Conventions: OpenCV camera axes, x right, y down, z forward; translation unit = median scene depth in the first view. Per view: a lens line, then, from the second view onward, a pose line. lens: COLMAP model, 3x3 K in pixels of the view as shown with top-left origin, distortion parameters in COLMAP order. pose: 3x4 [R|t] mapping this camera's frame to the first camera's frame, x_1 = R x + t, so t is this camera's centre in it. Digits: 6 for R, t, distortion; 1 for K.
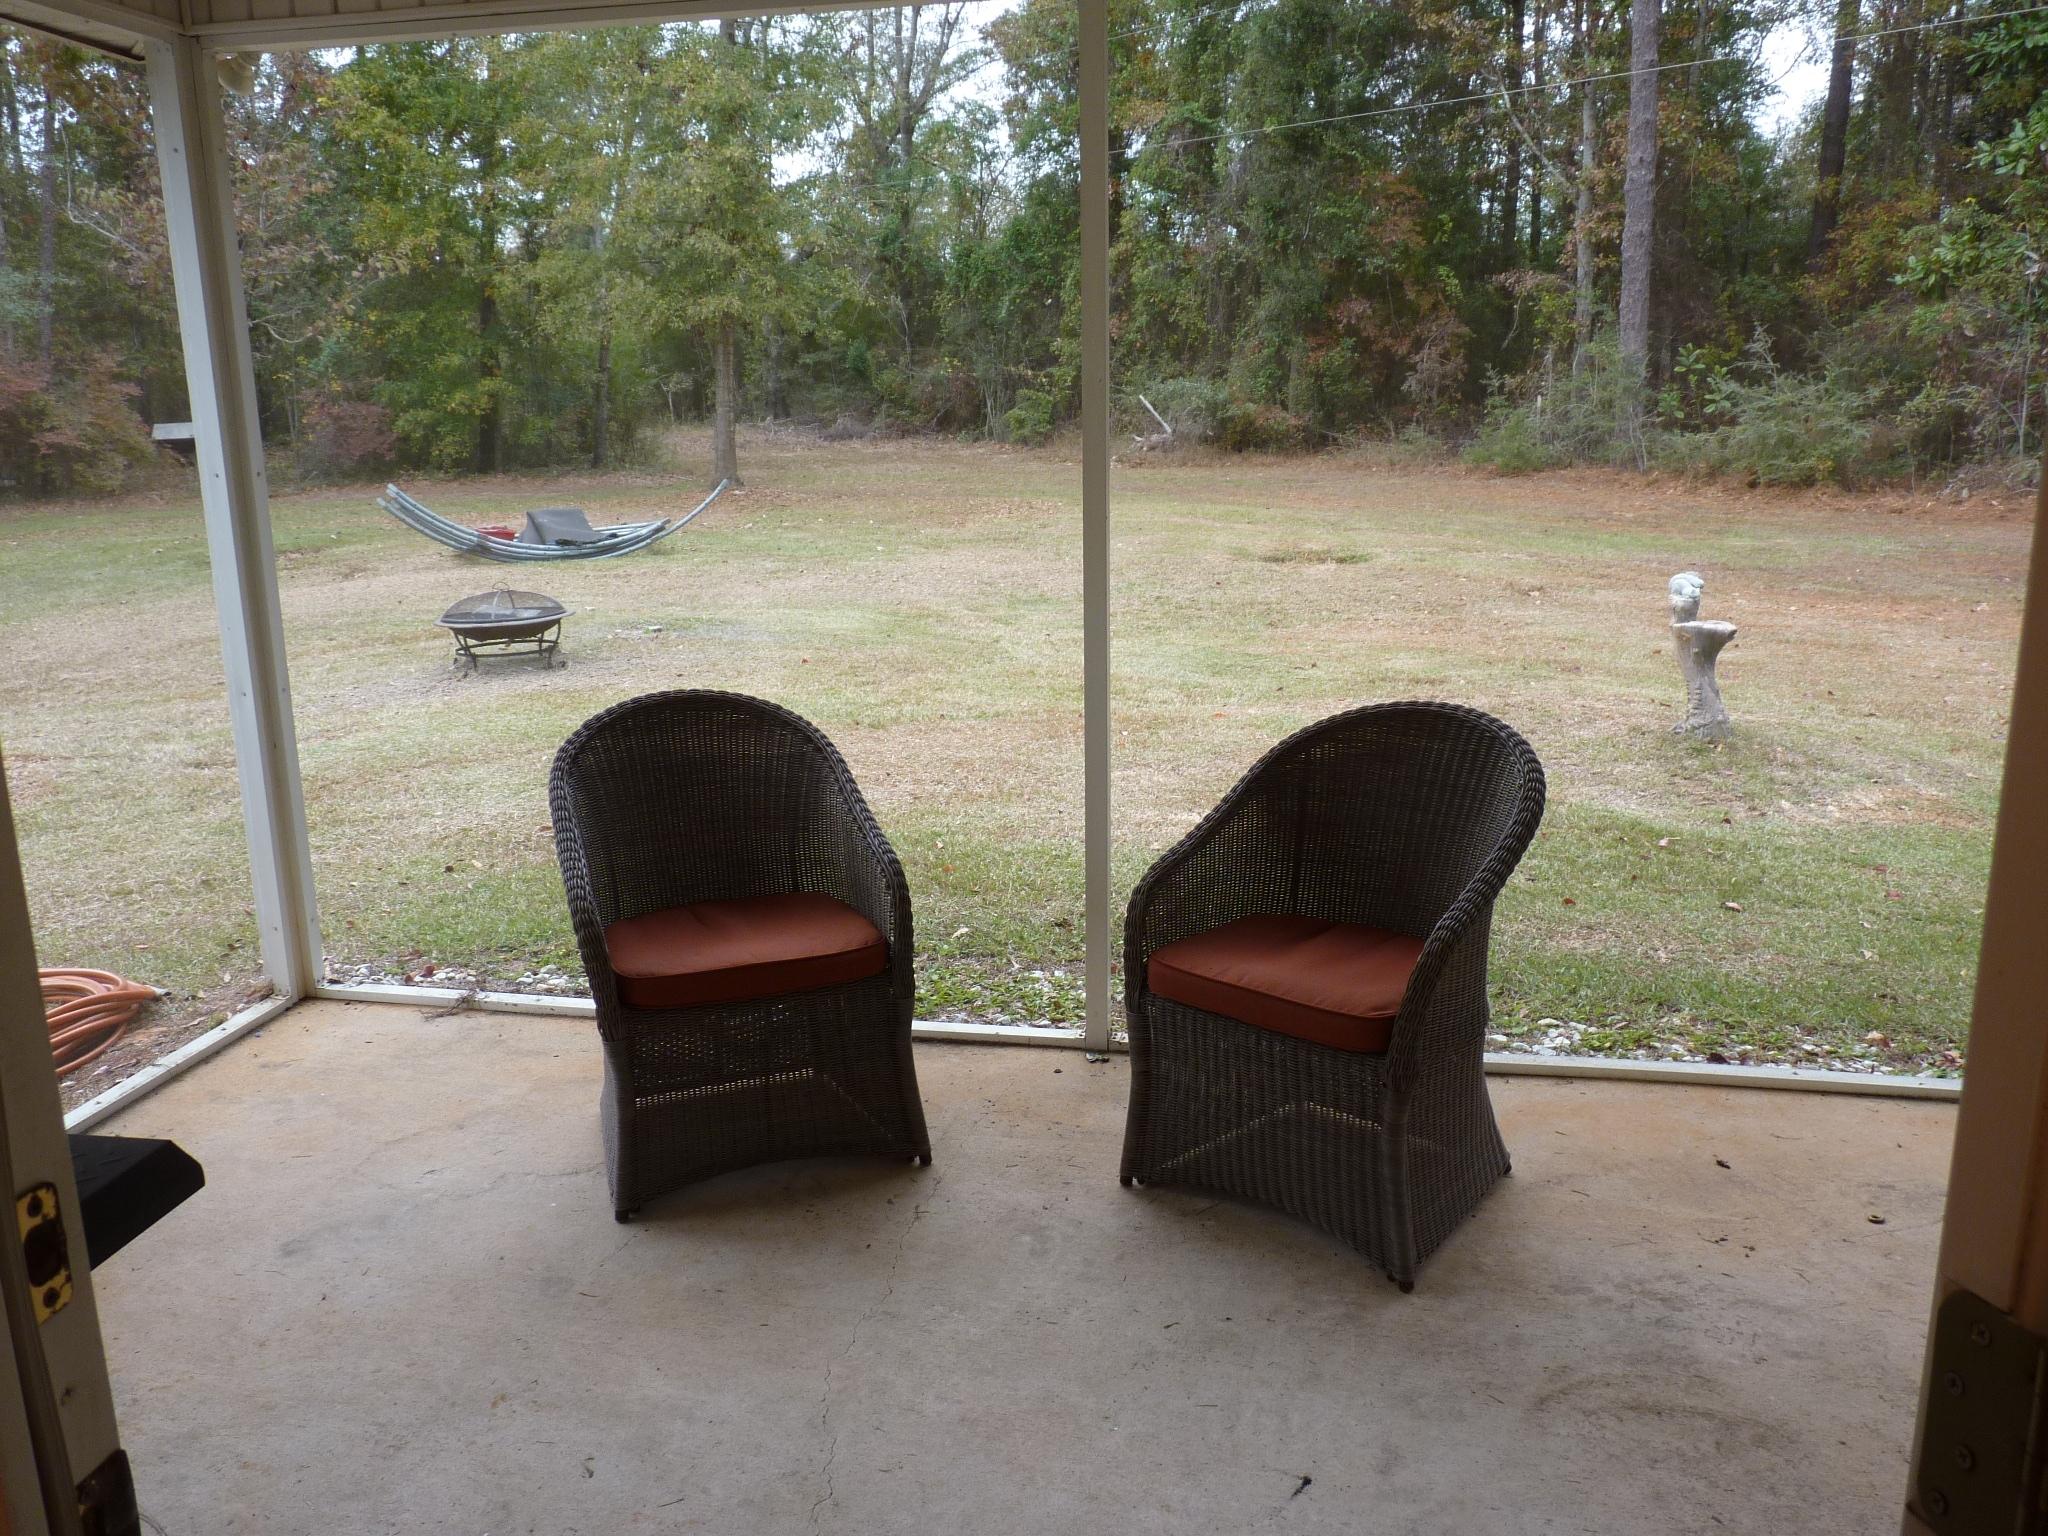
lens RADIAL K [[1663.5, 0, 1018.8], [0, 1663.5, 736.3], [0, 0, 1]] dist [-0.011104, 0.001660]
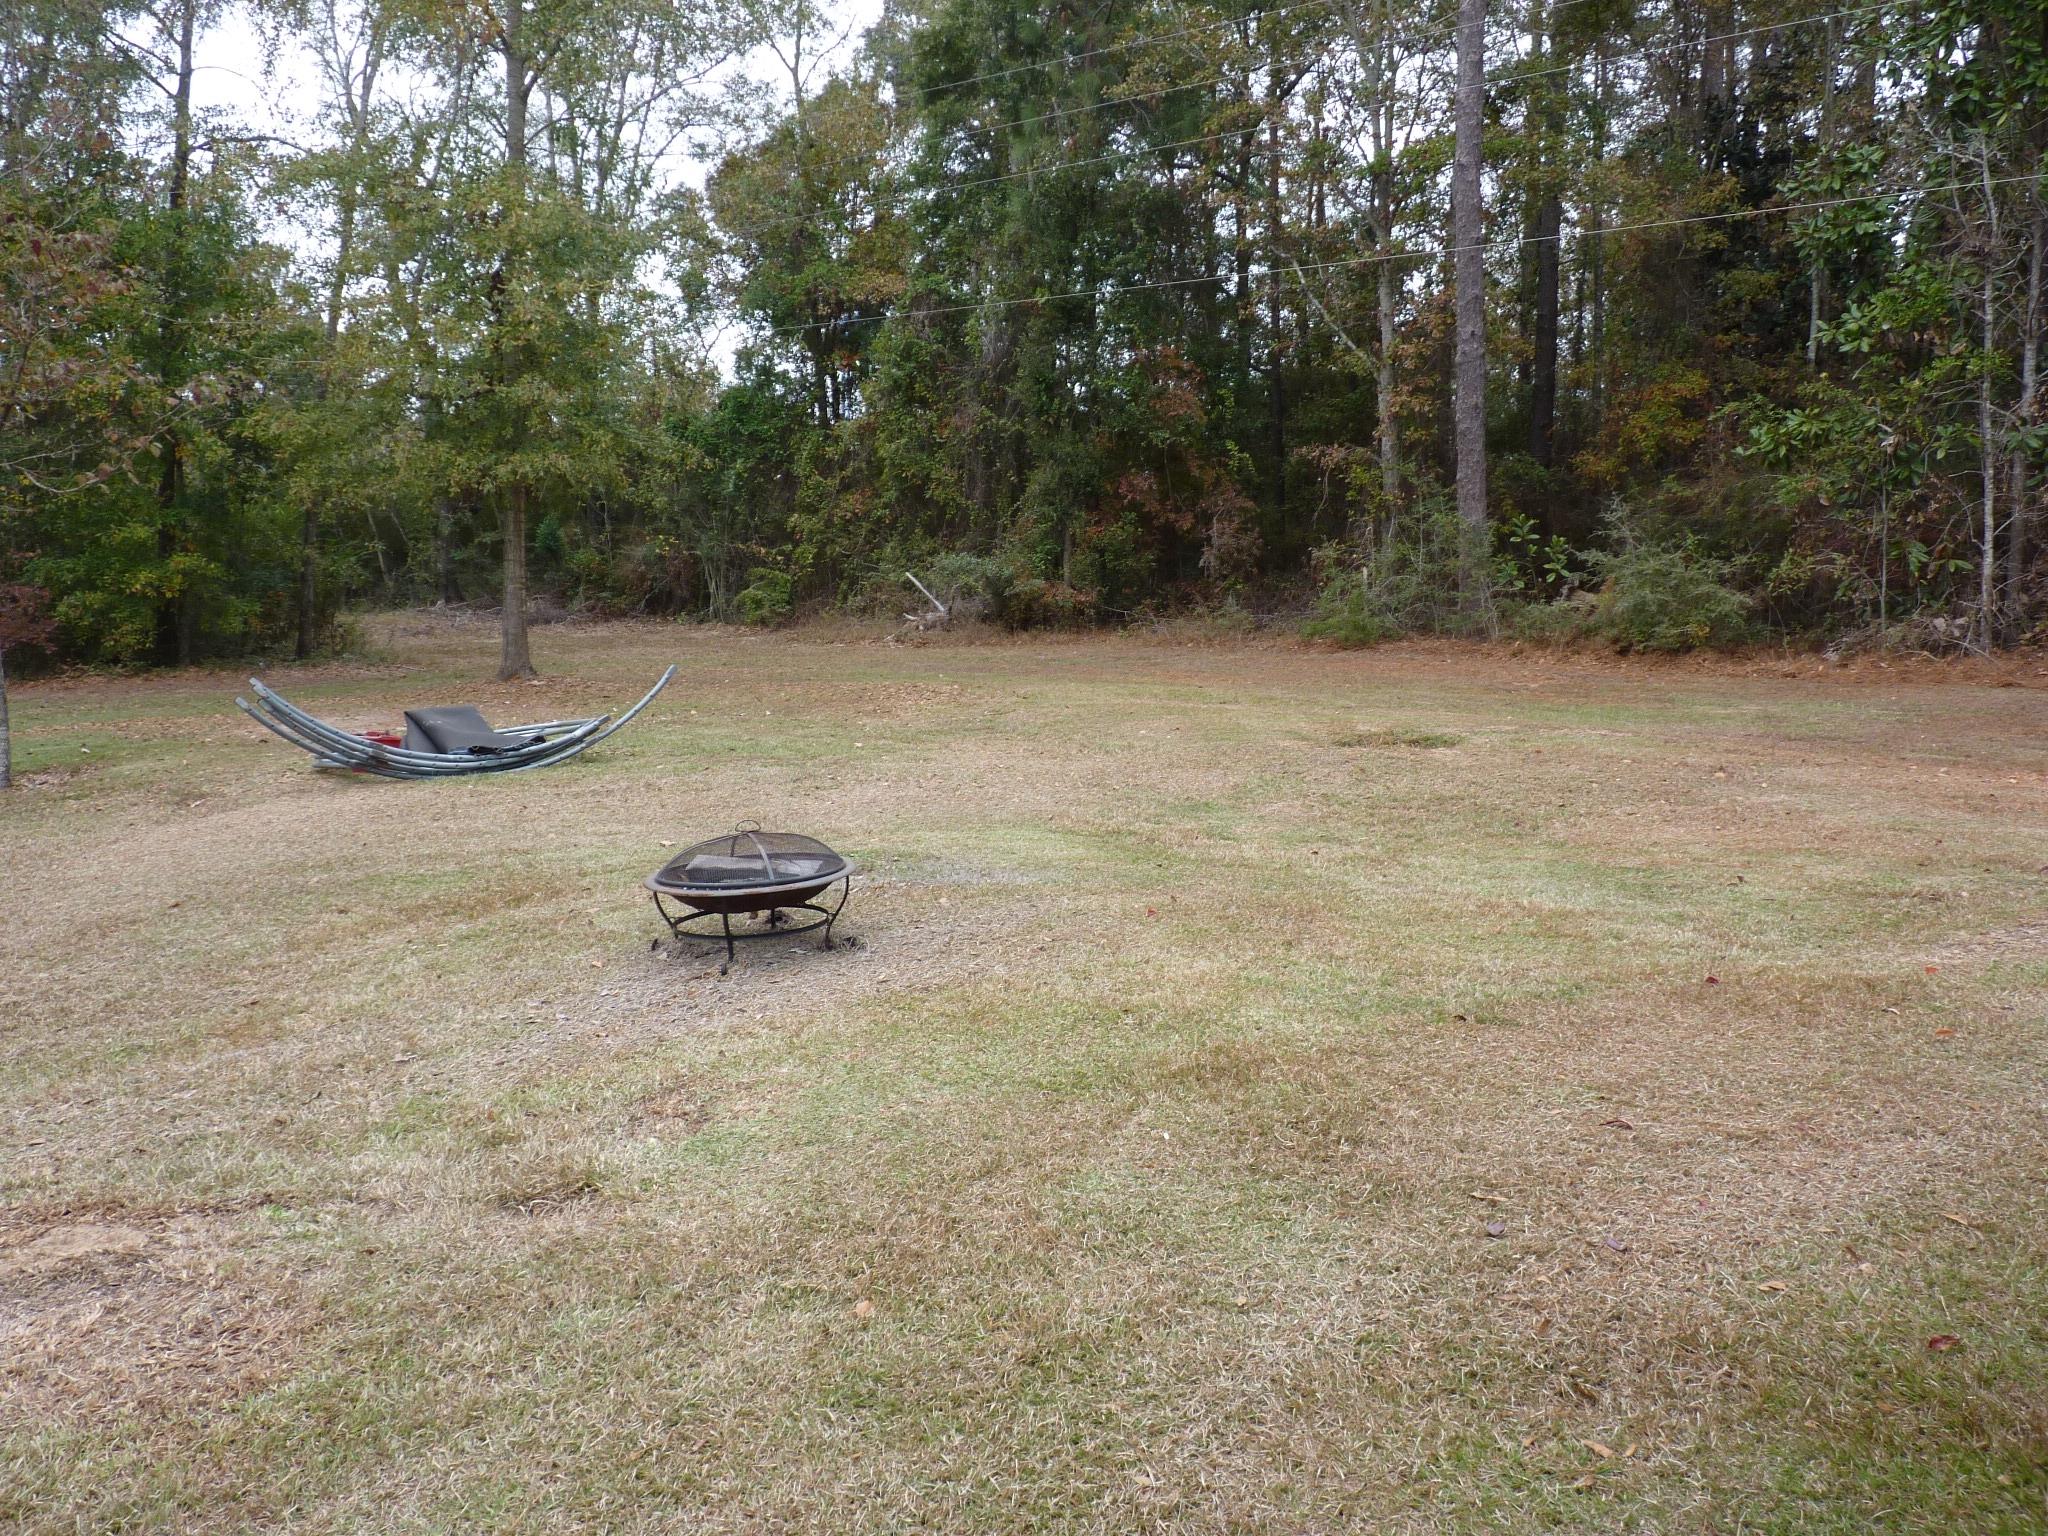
lens RADIAL K [[1643.6, 0, 1022.6], [0, 1643.6, 762.0], [0, 0, 1]] dist [-0.013323, -0.004731]
pose [[0.967186, -0.033641, 0.251831, -0.120457], [0.056872, 0.994710, -0.085544, -0.017748], [-0.247621, 0.097059, 0.963983, 0.115573]]
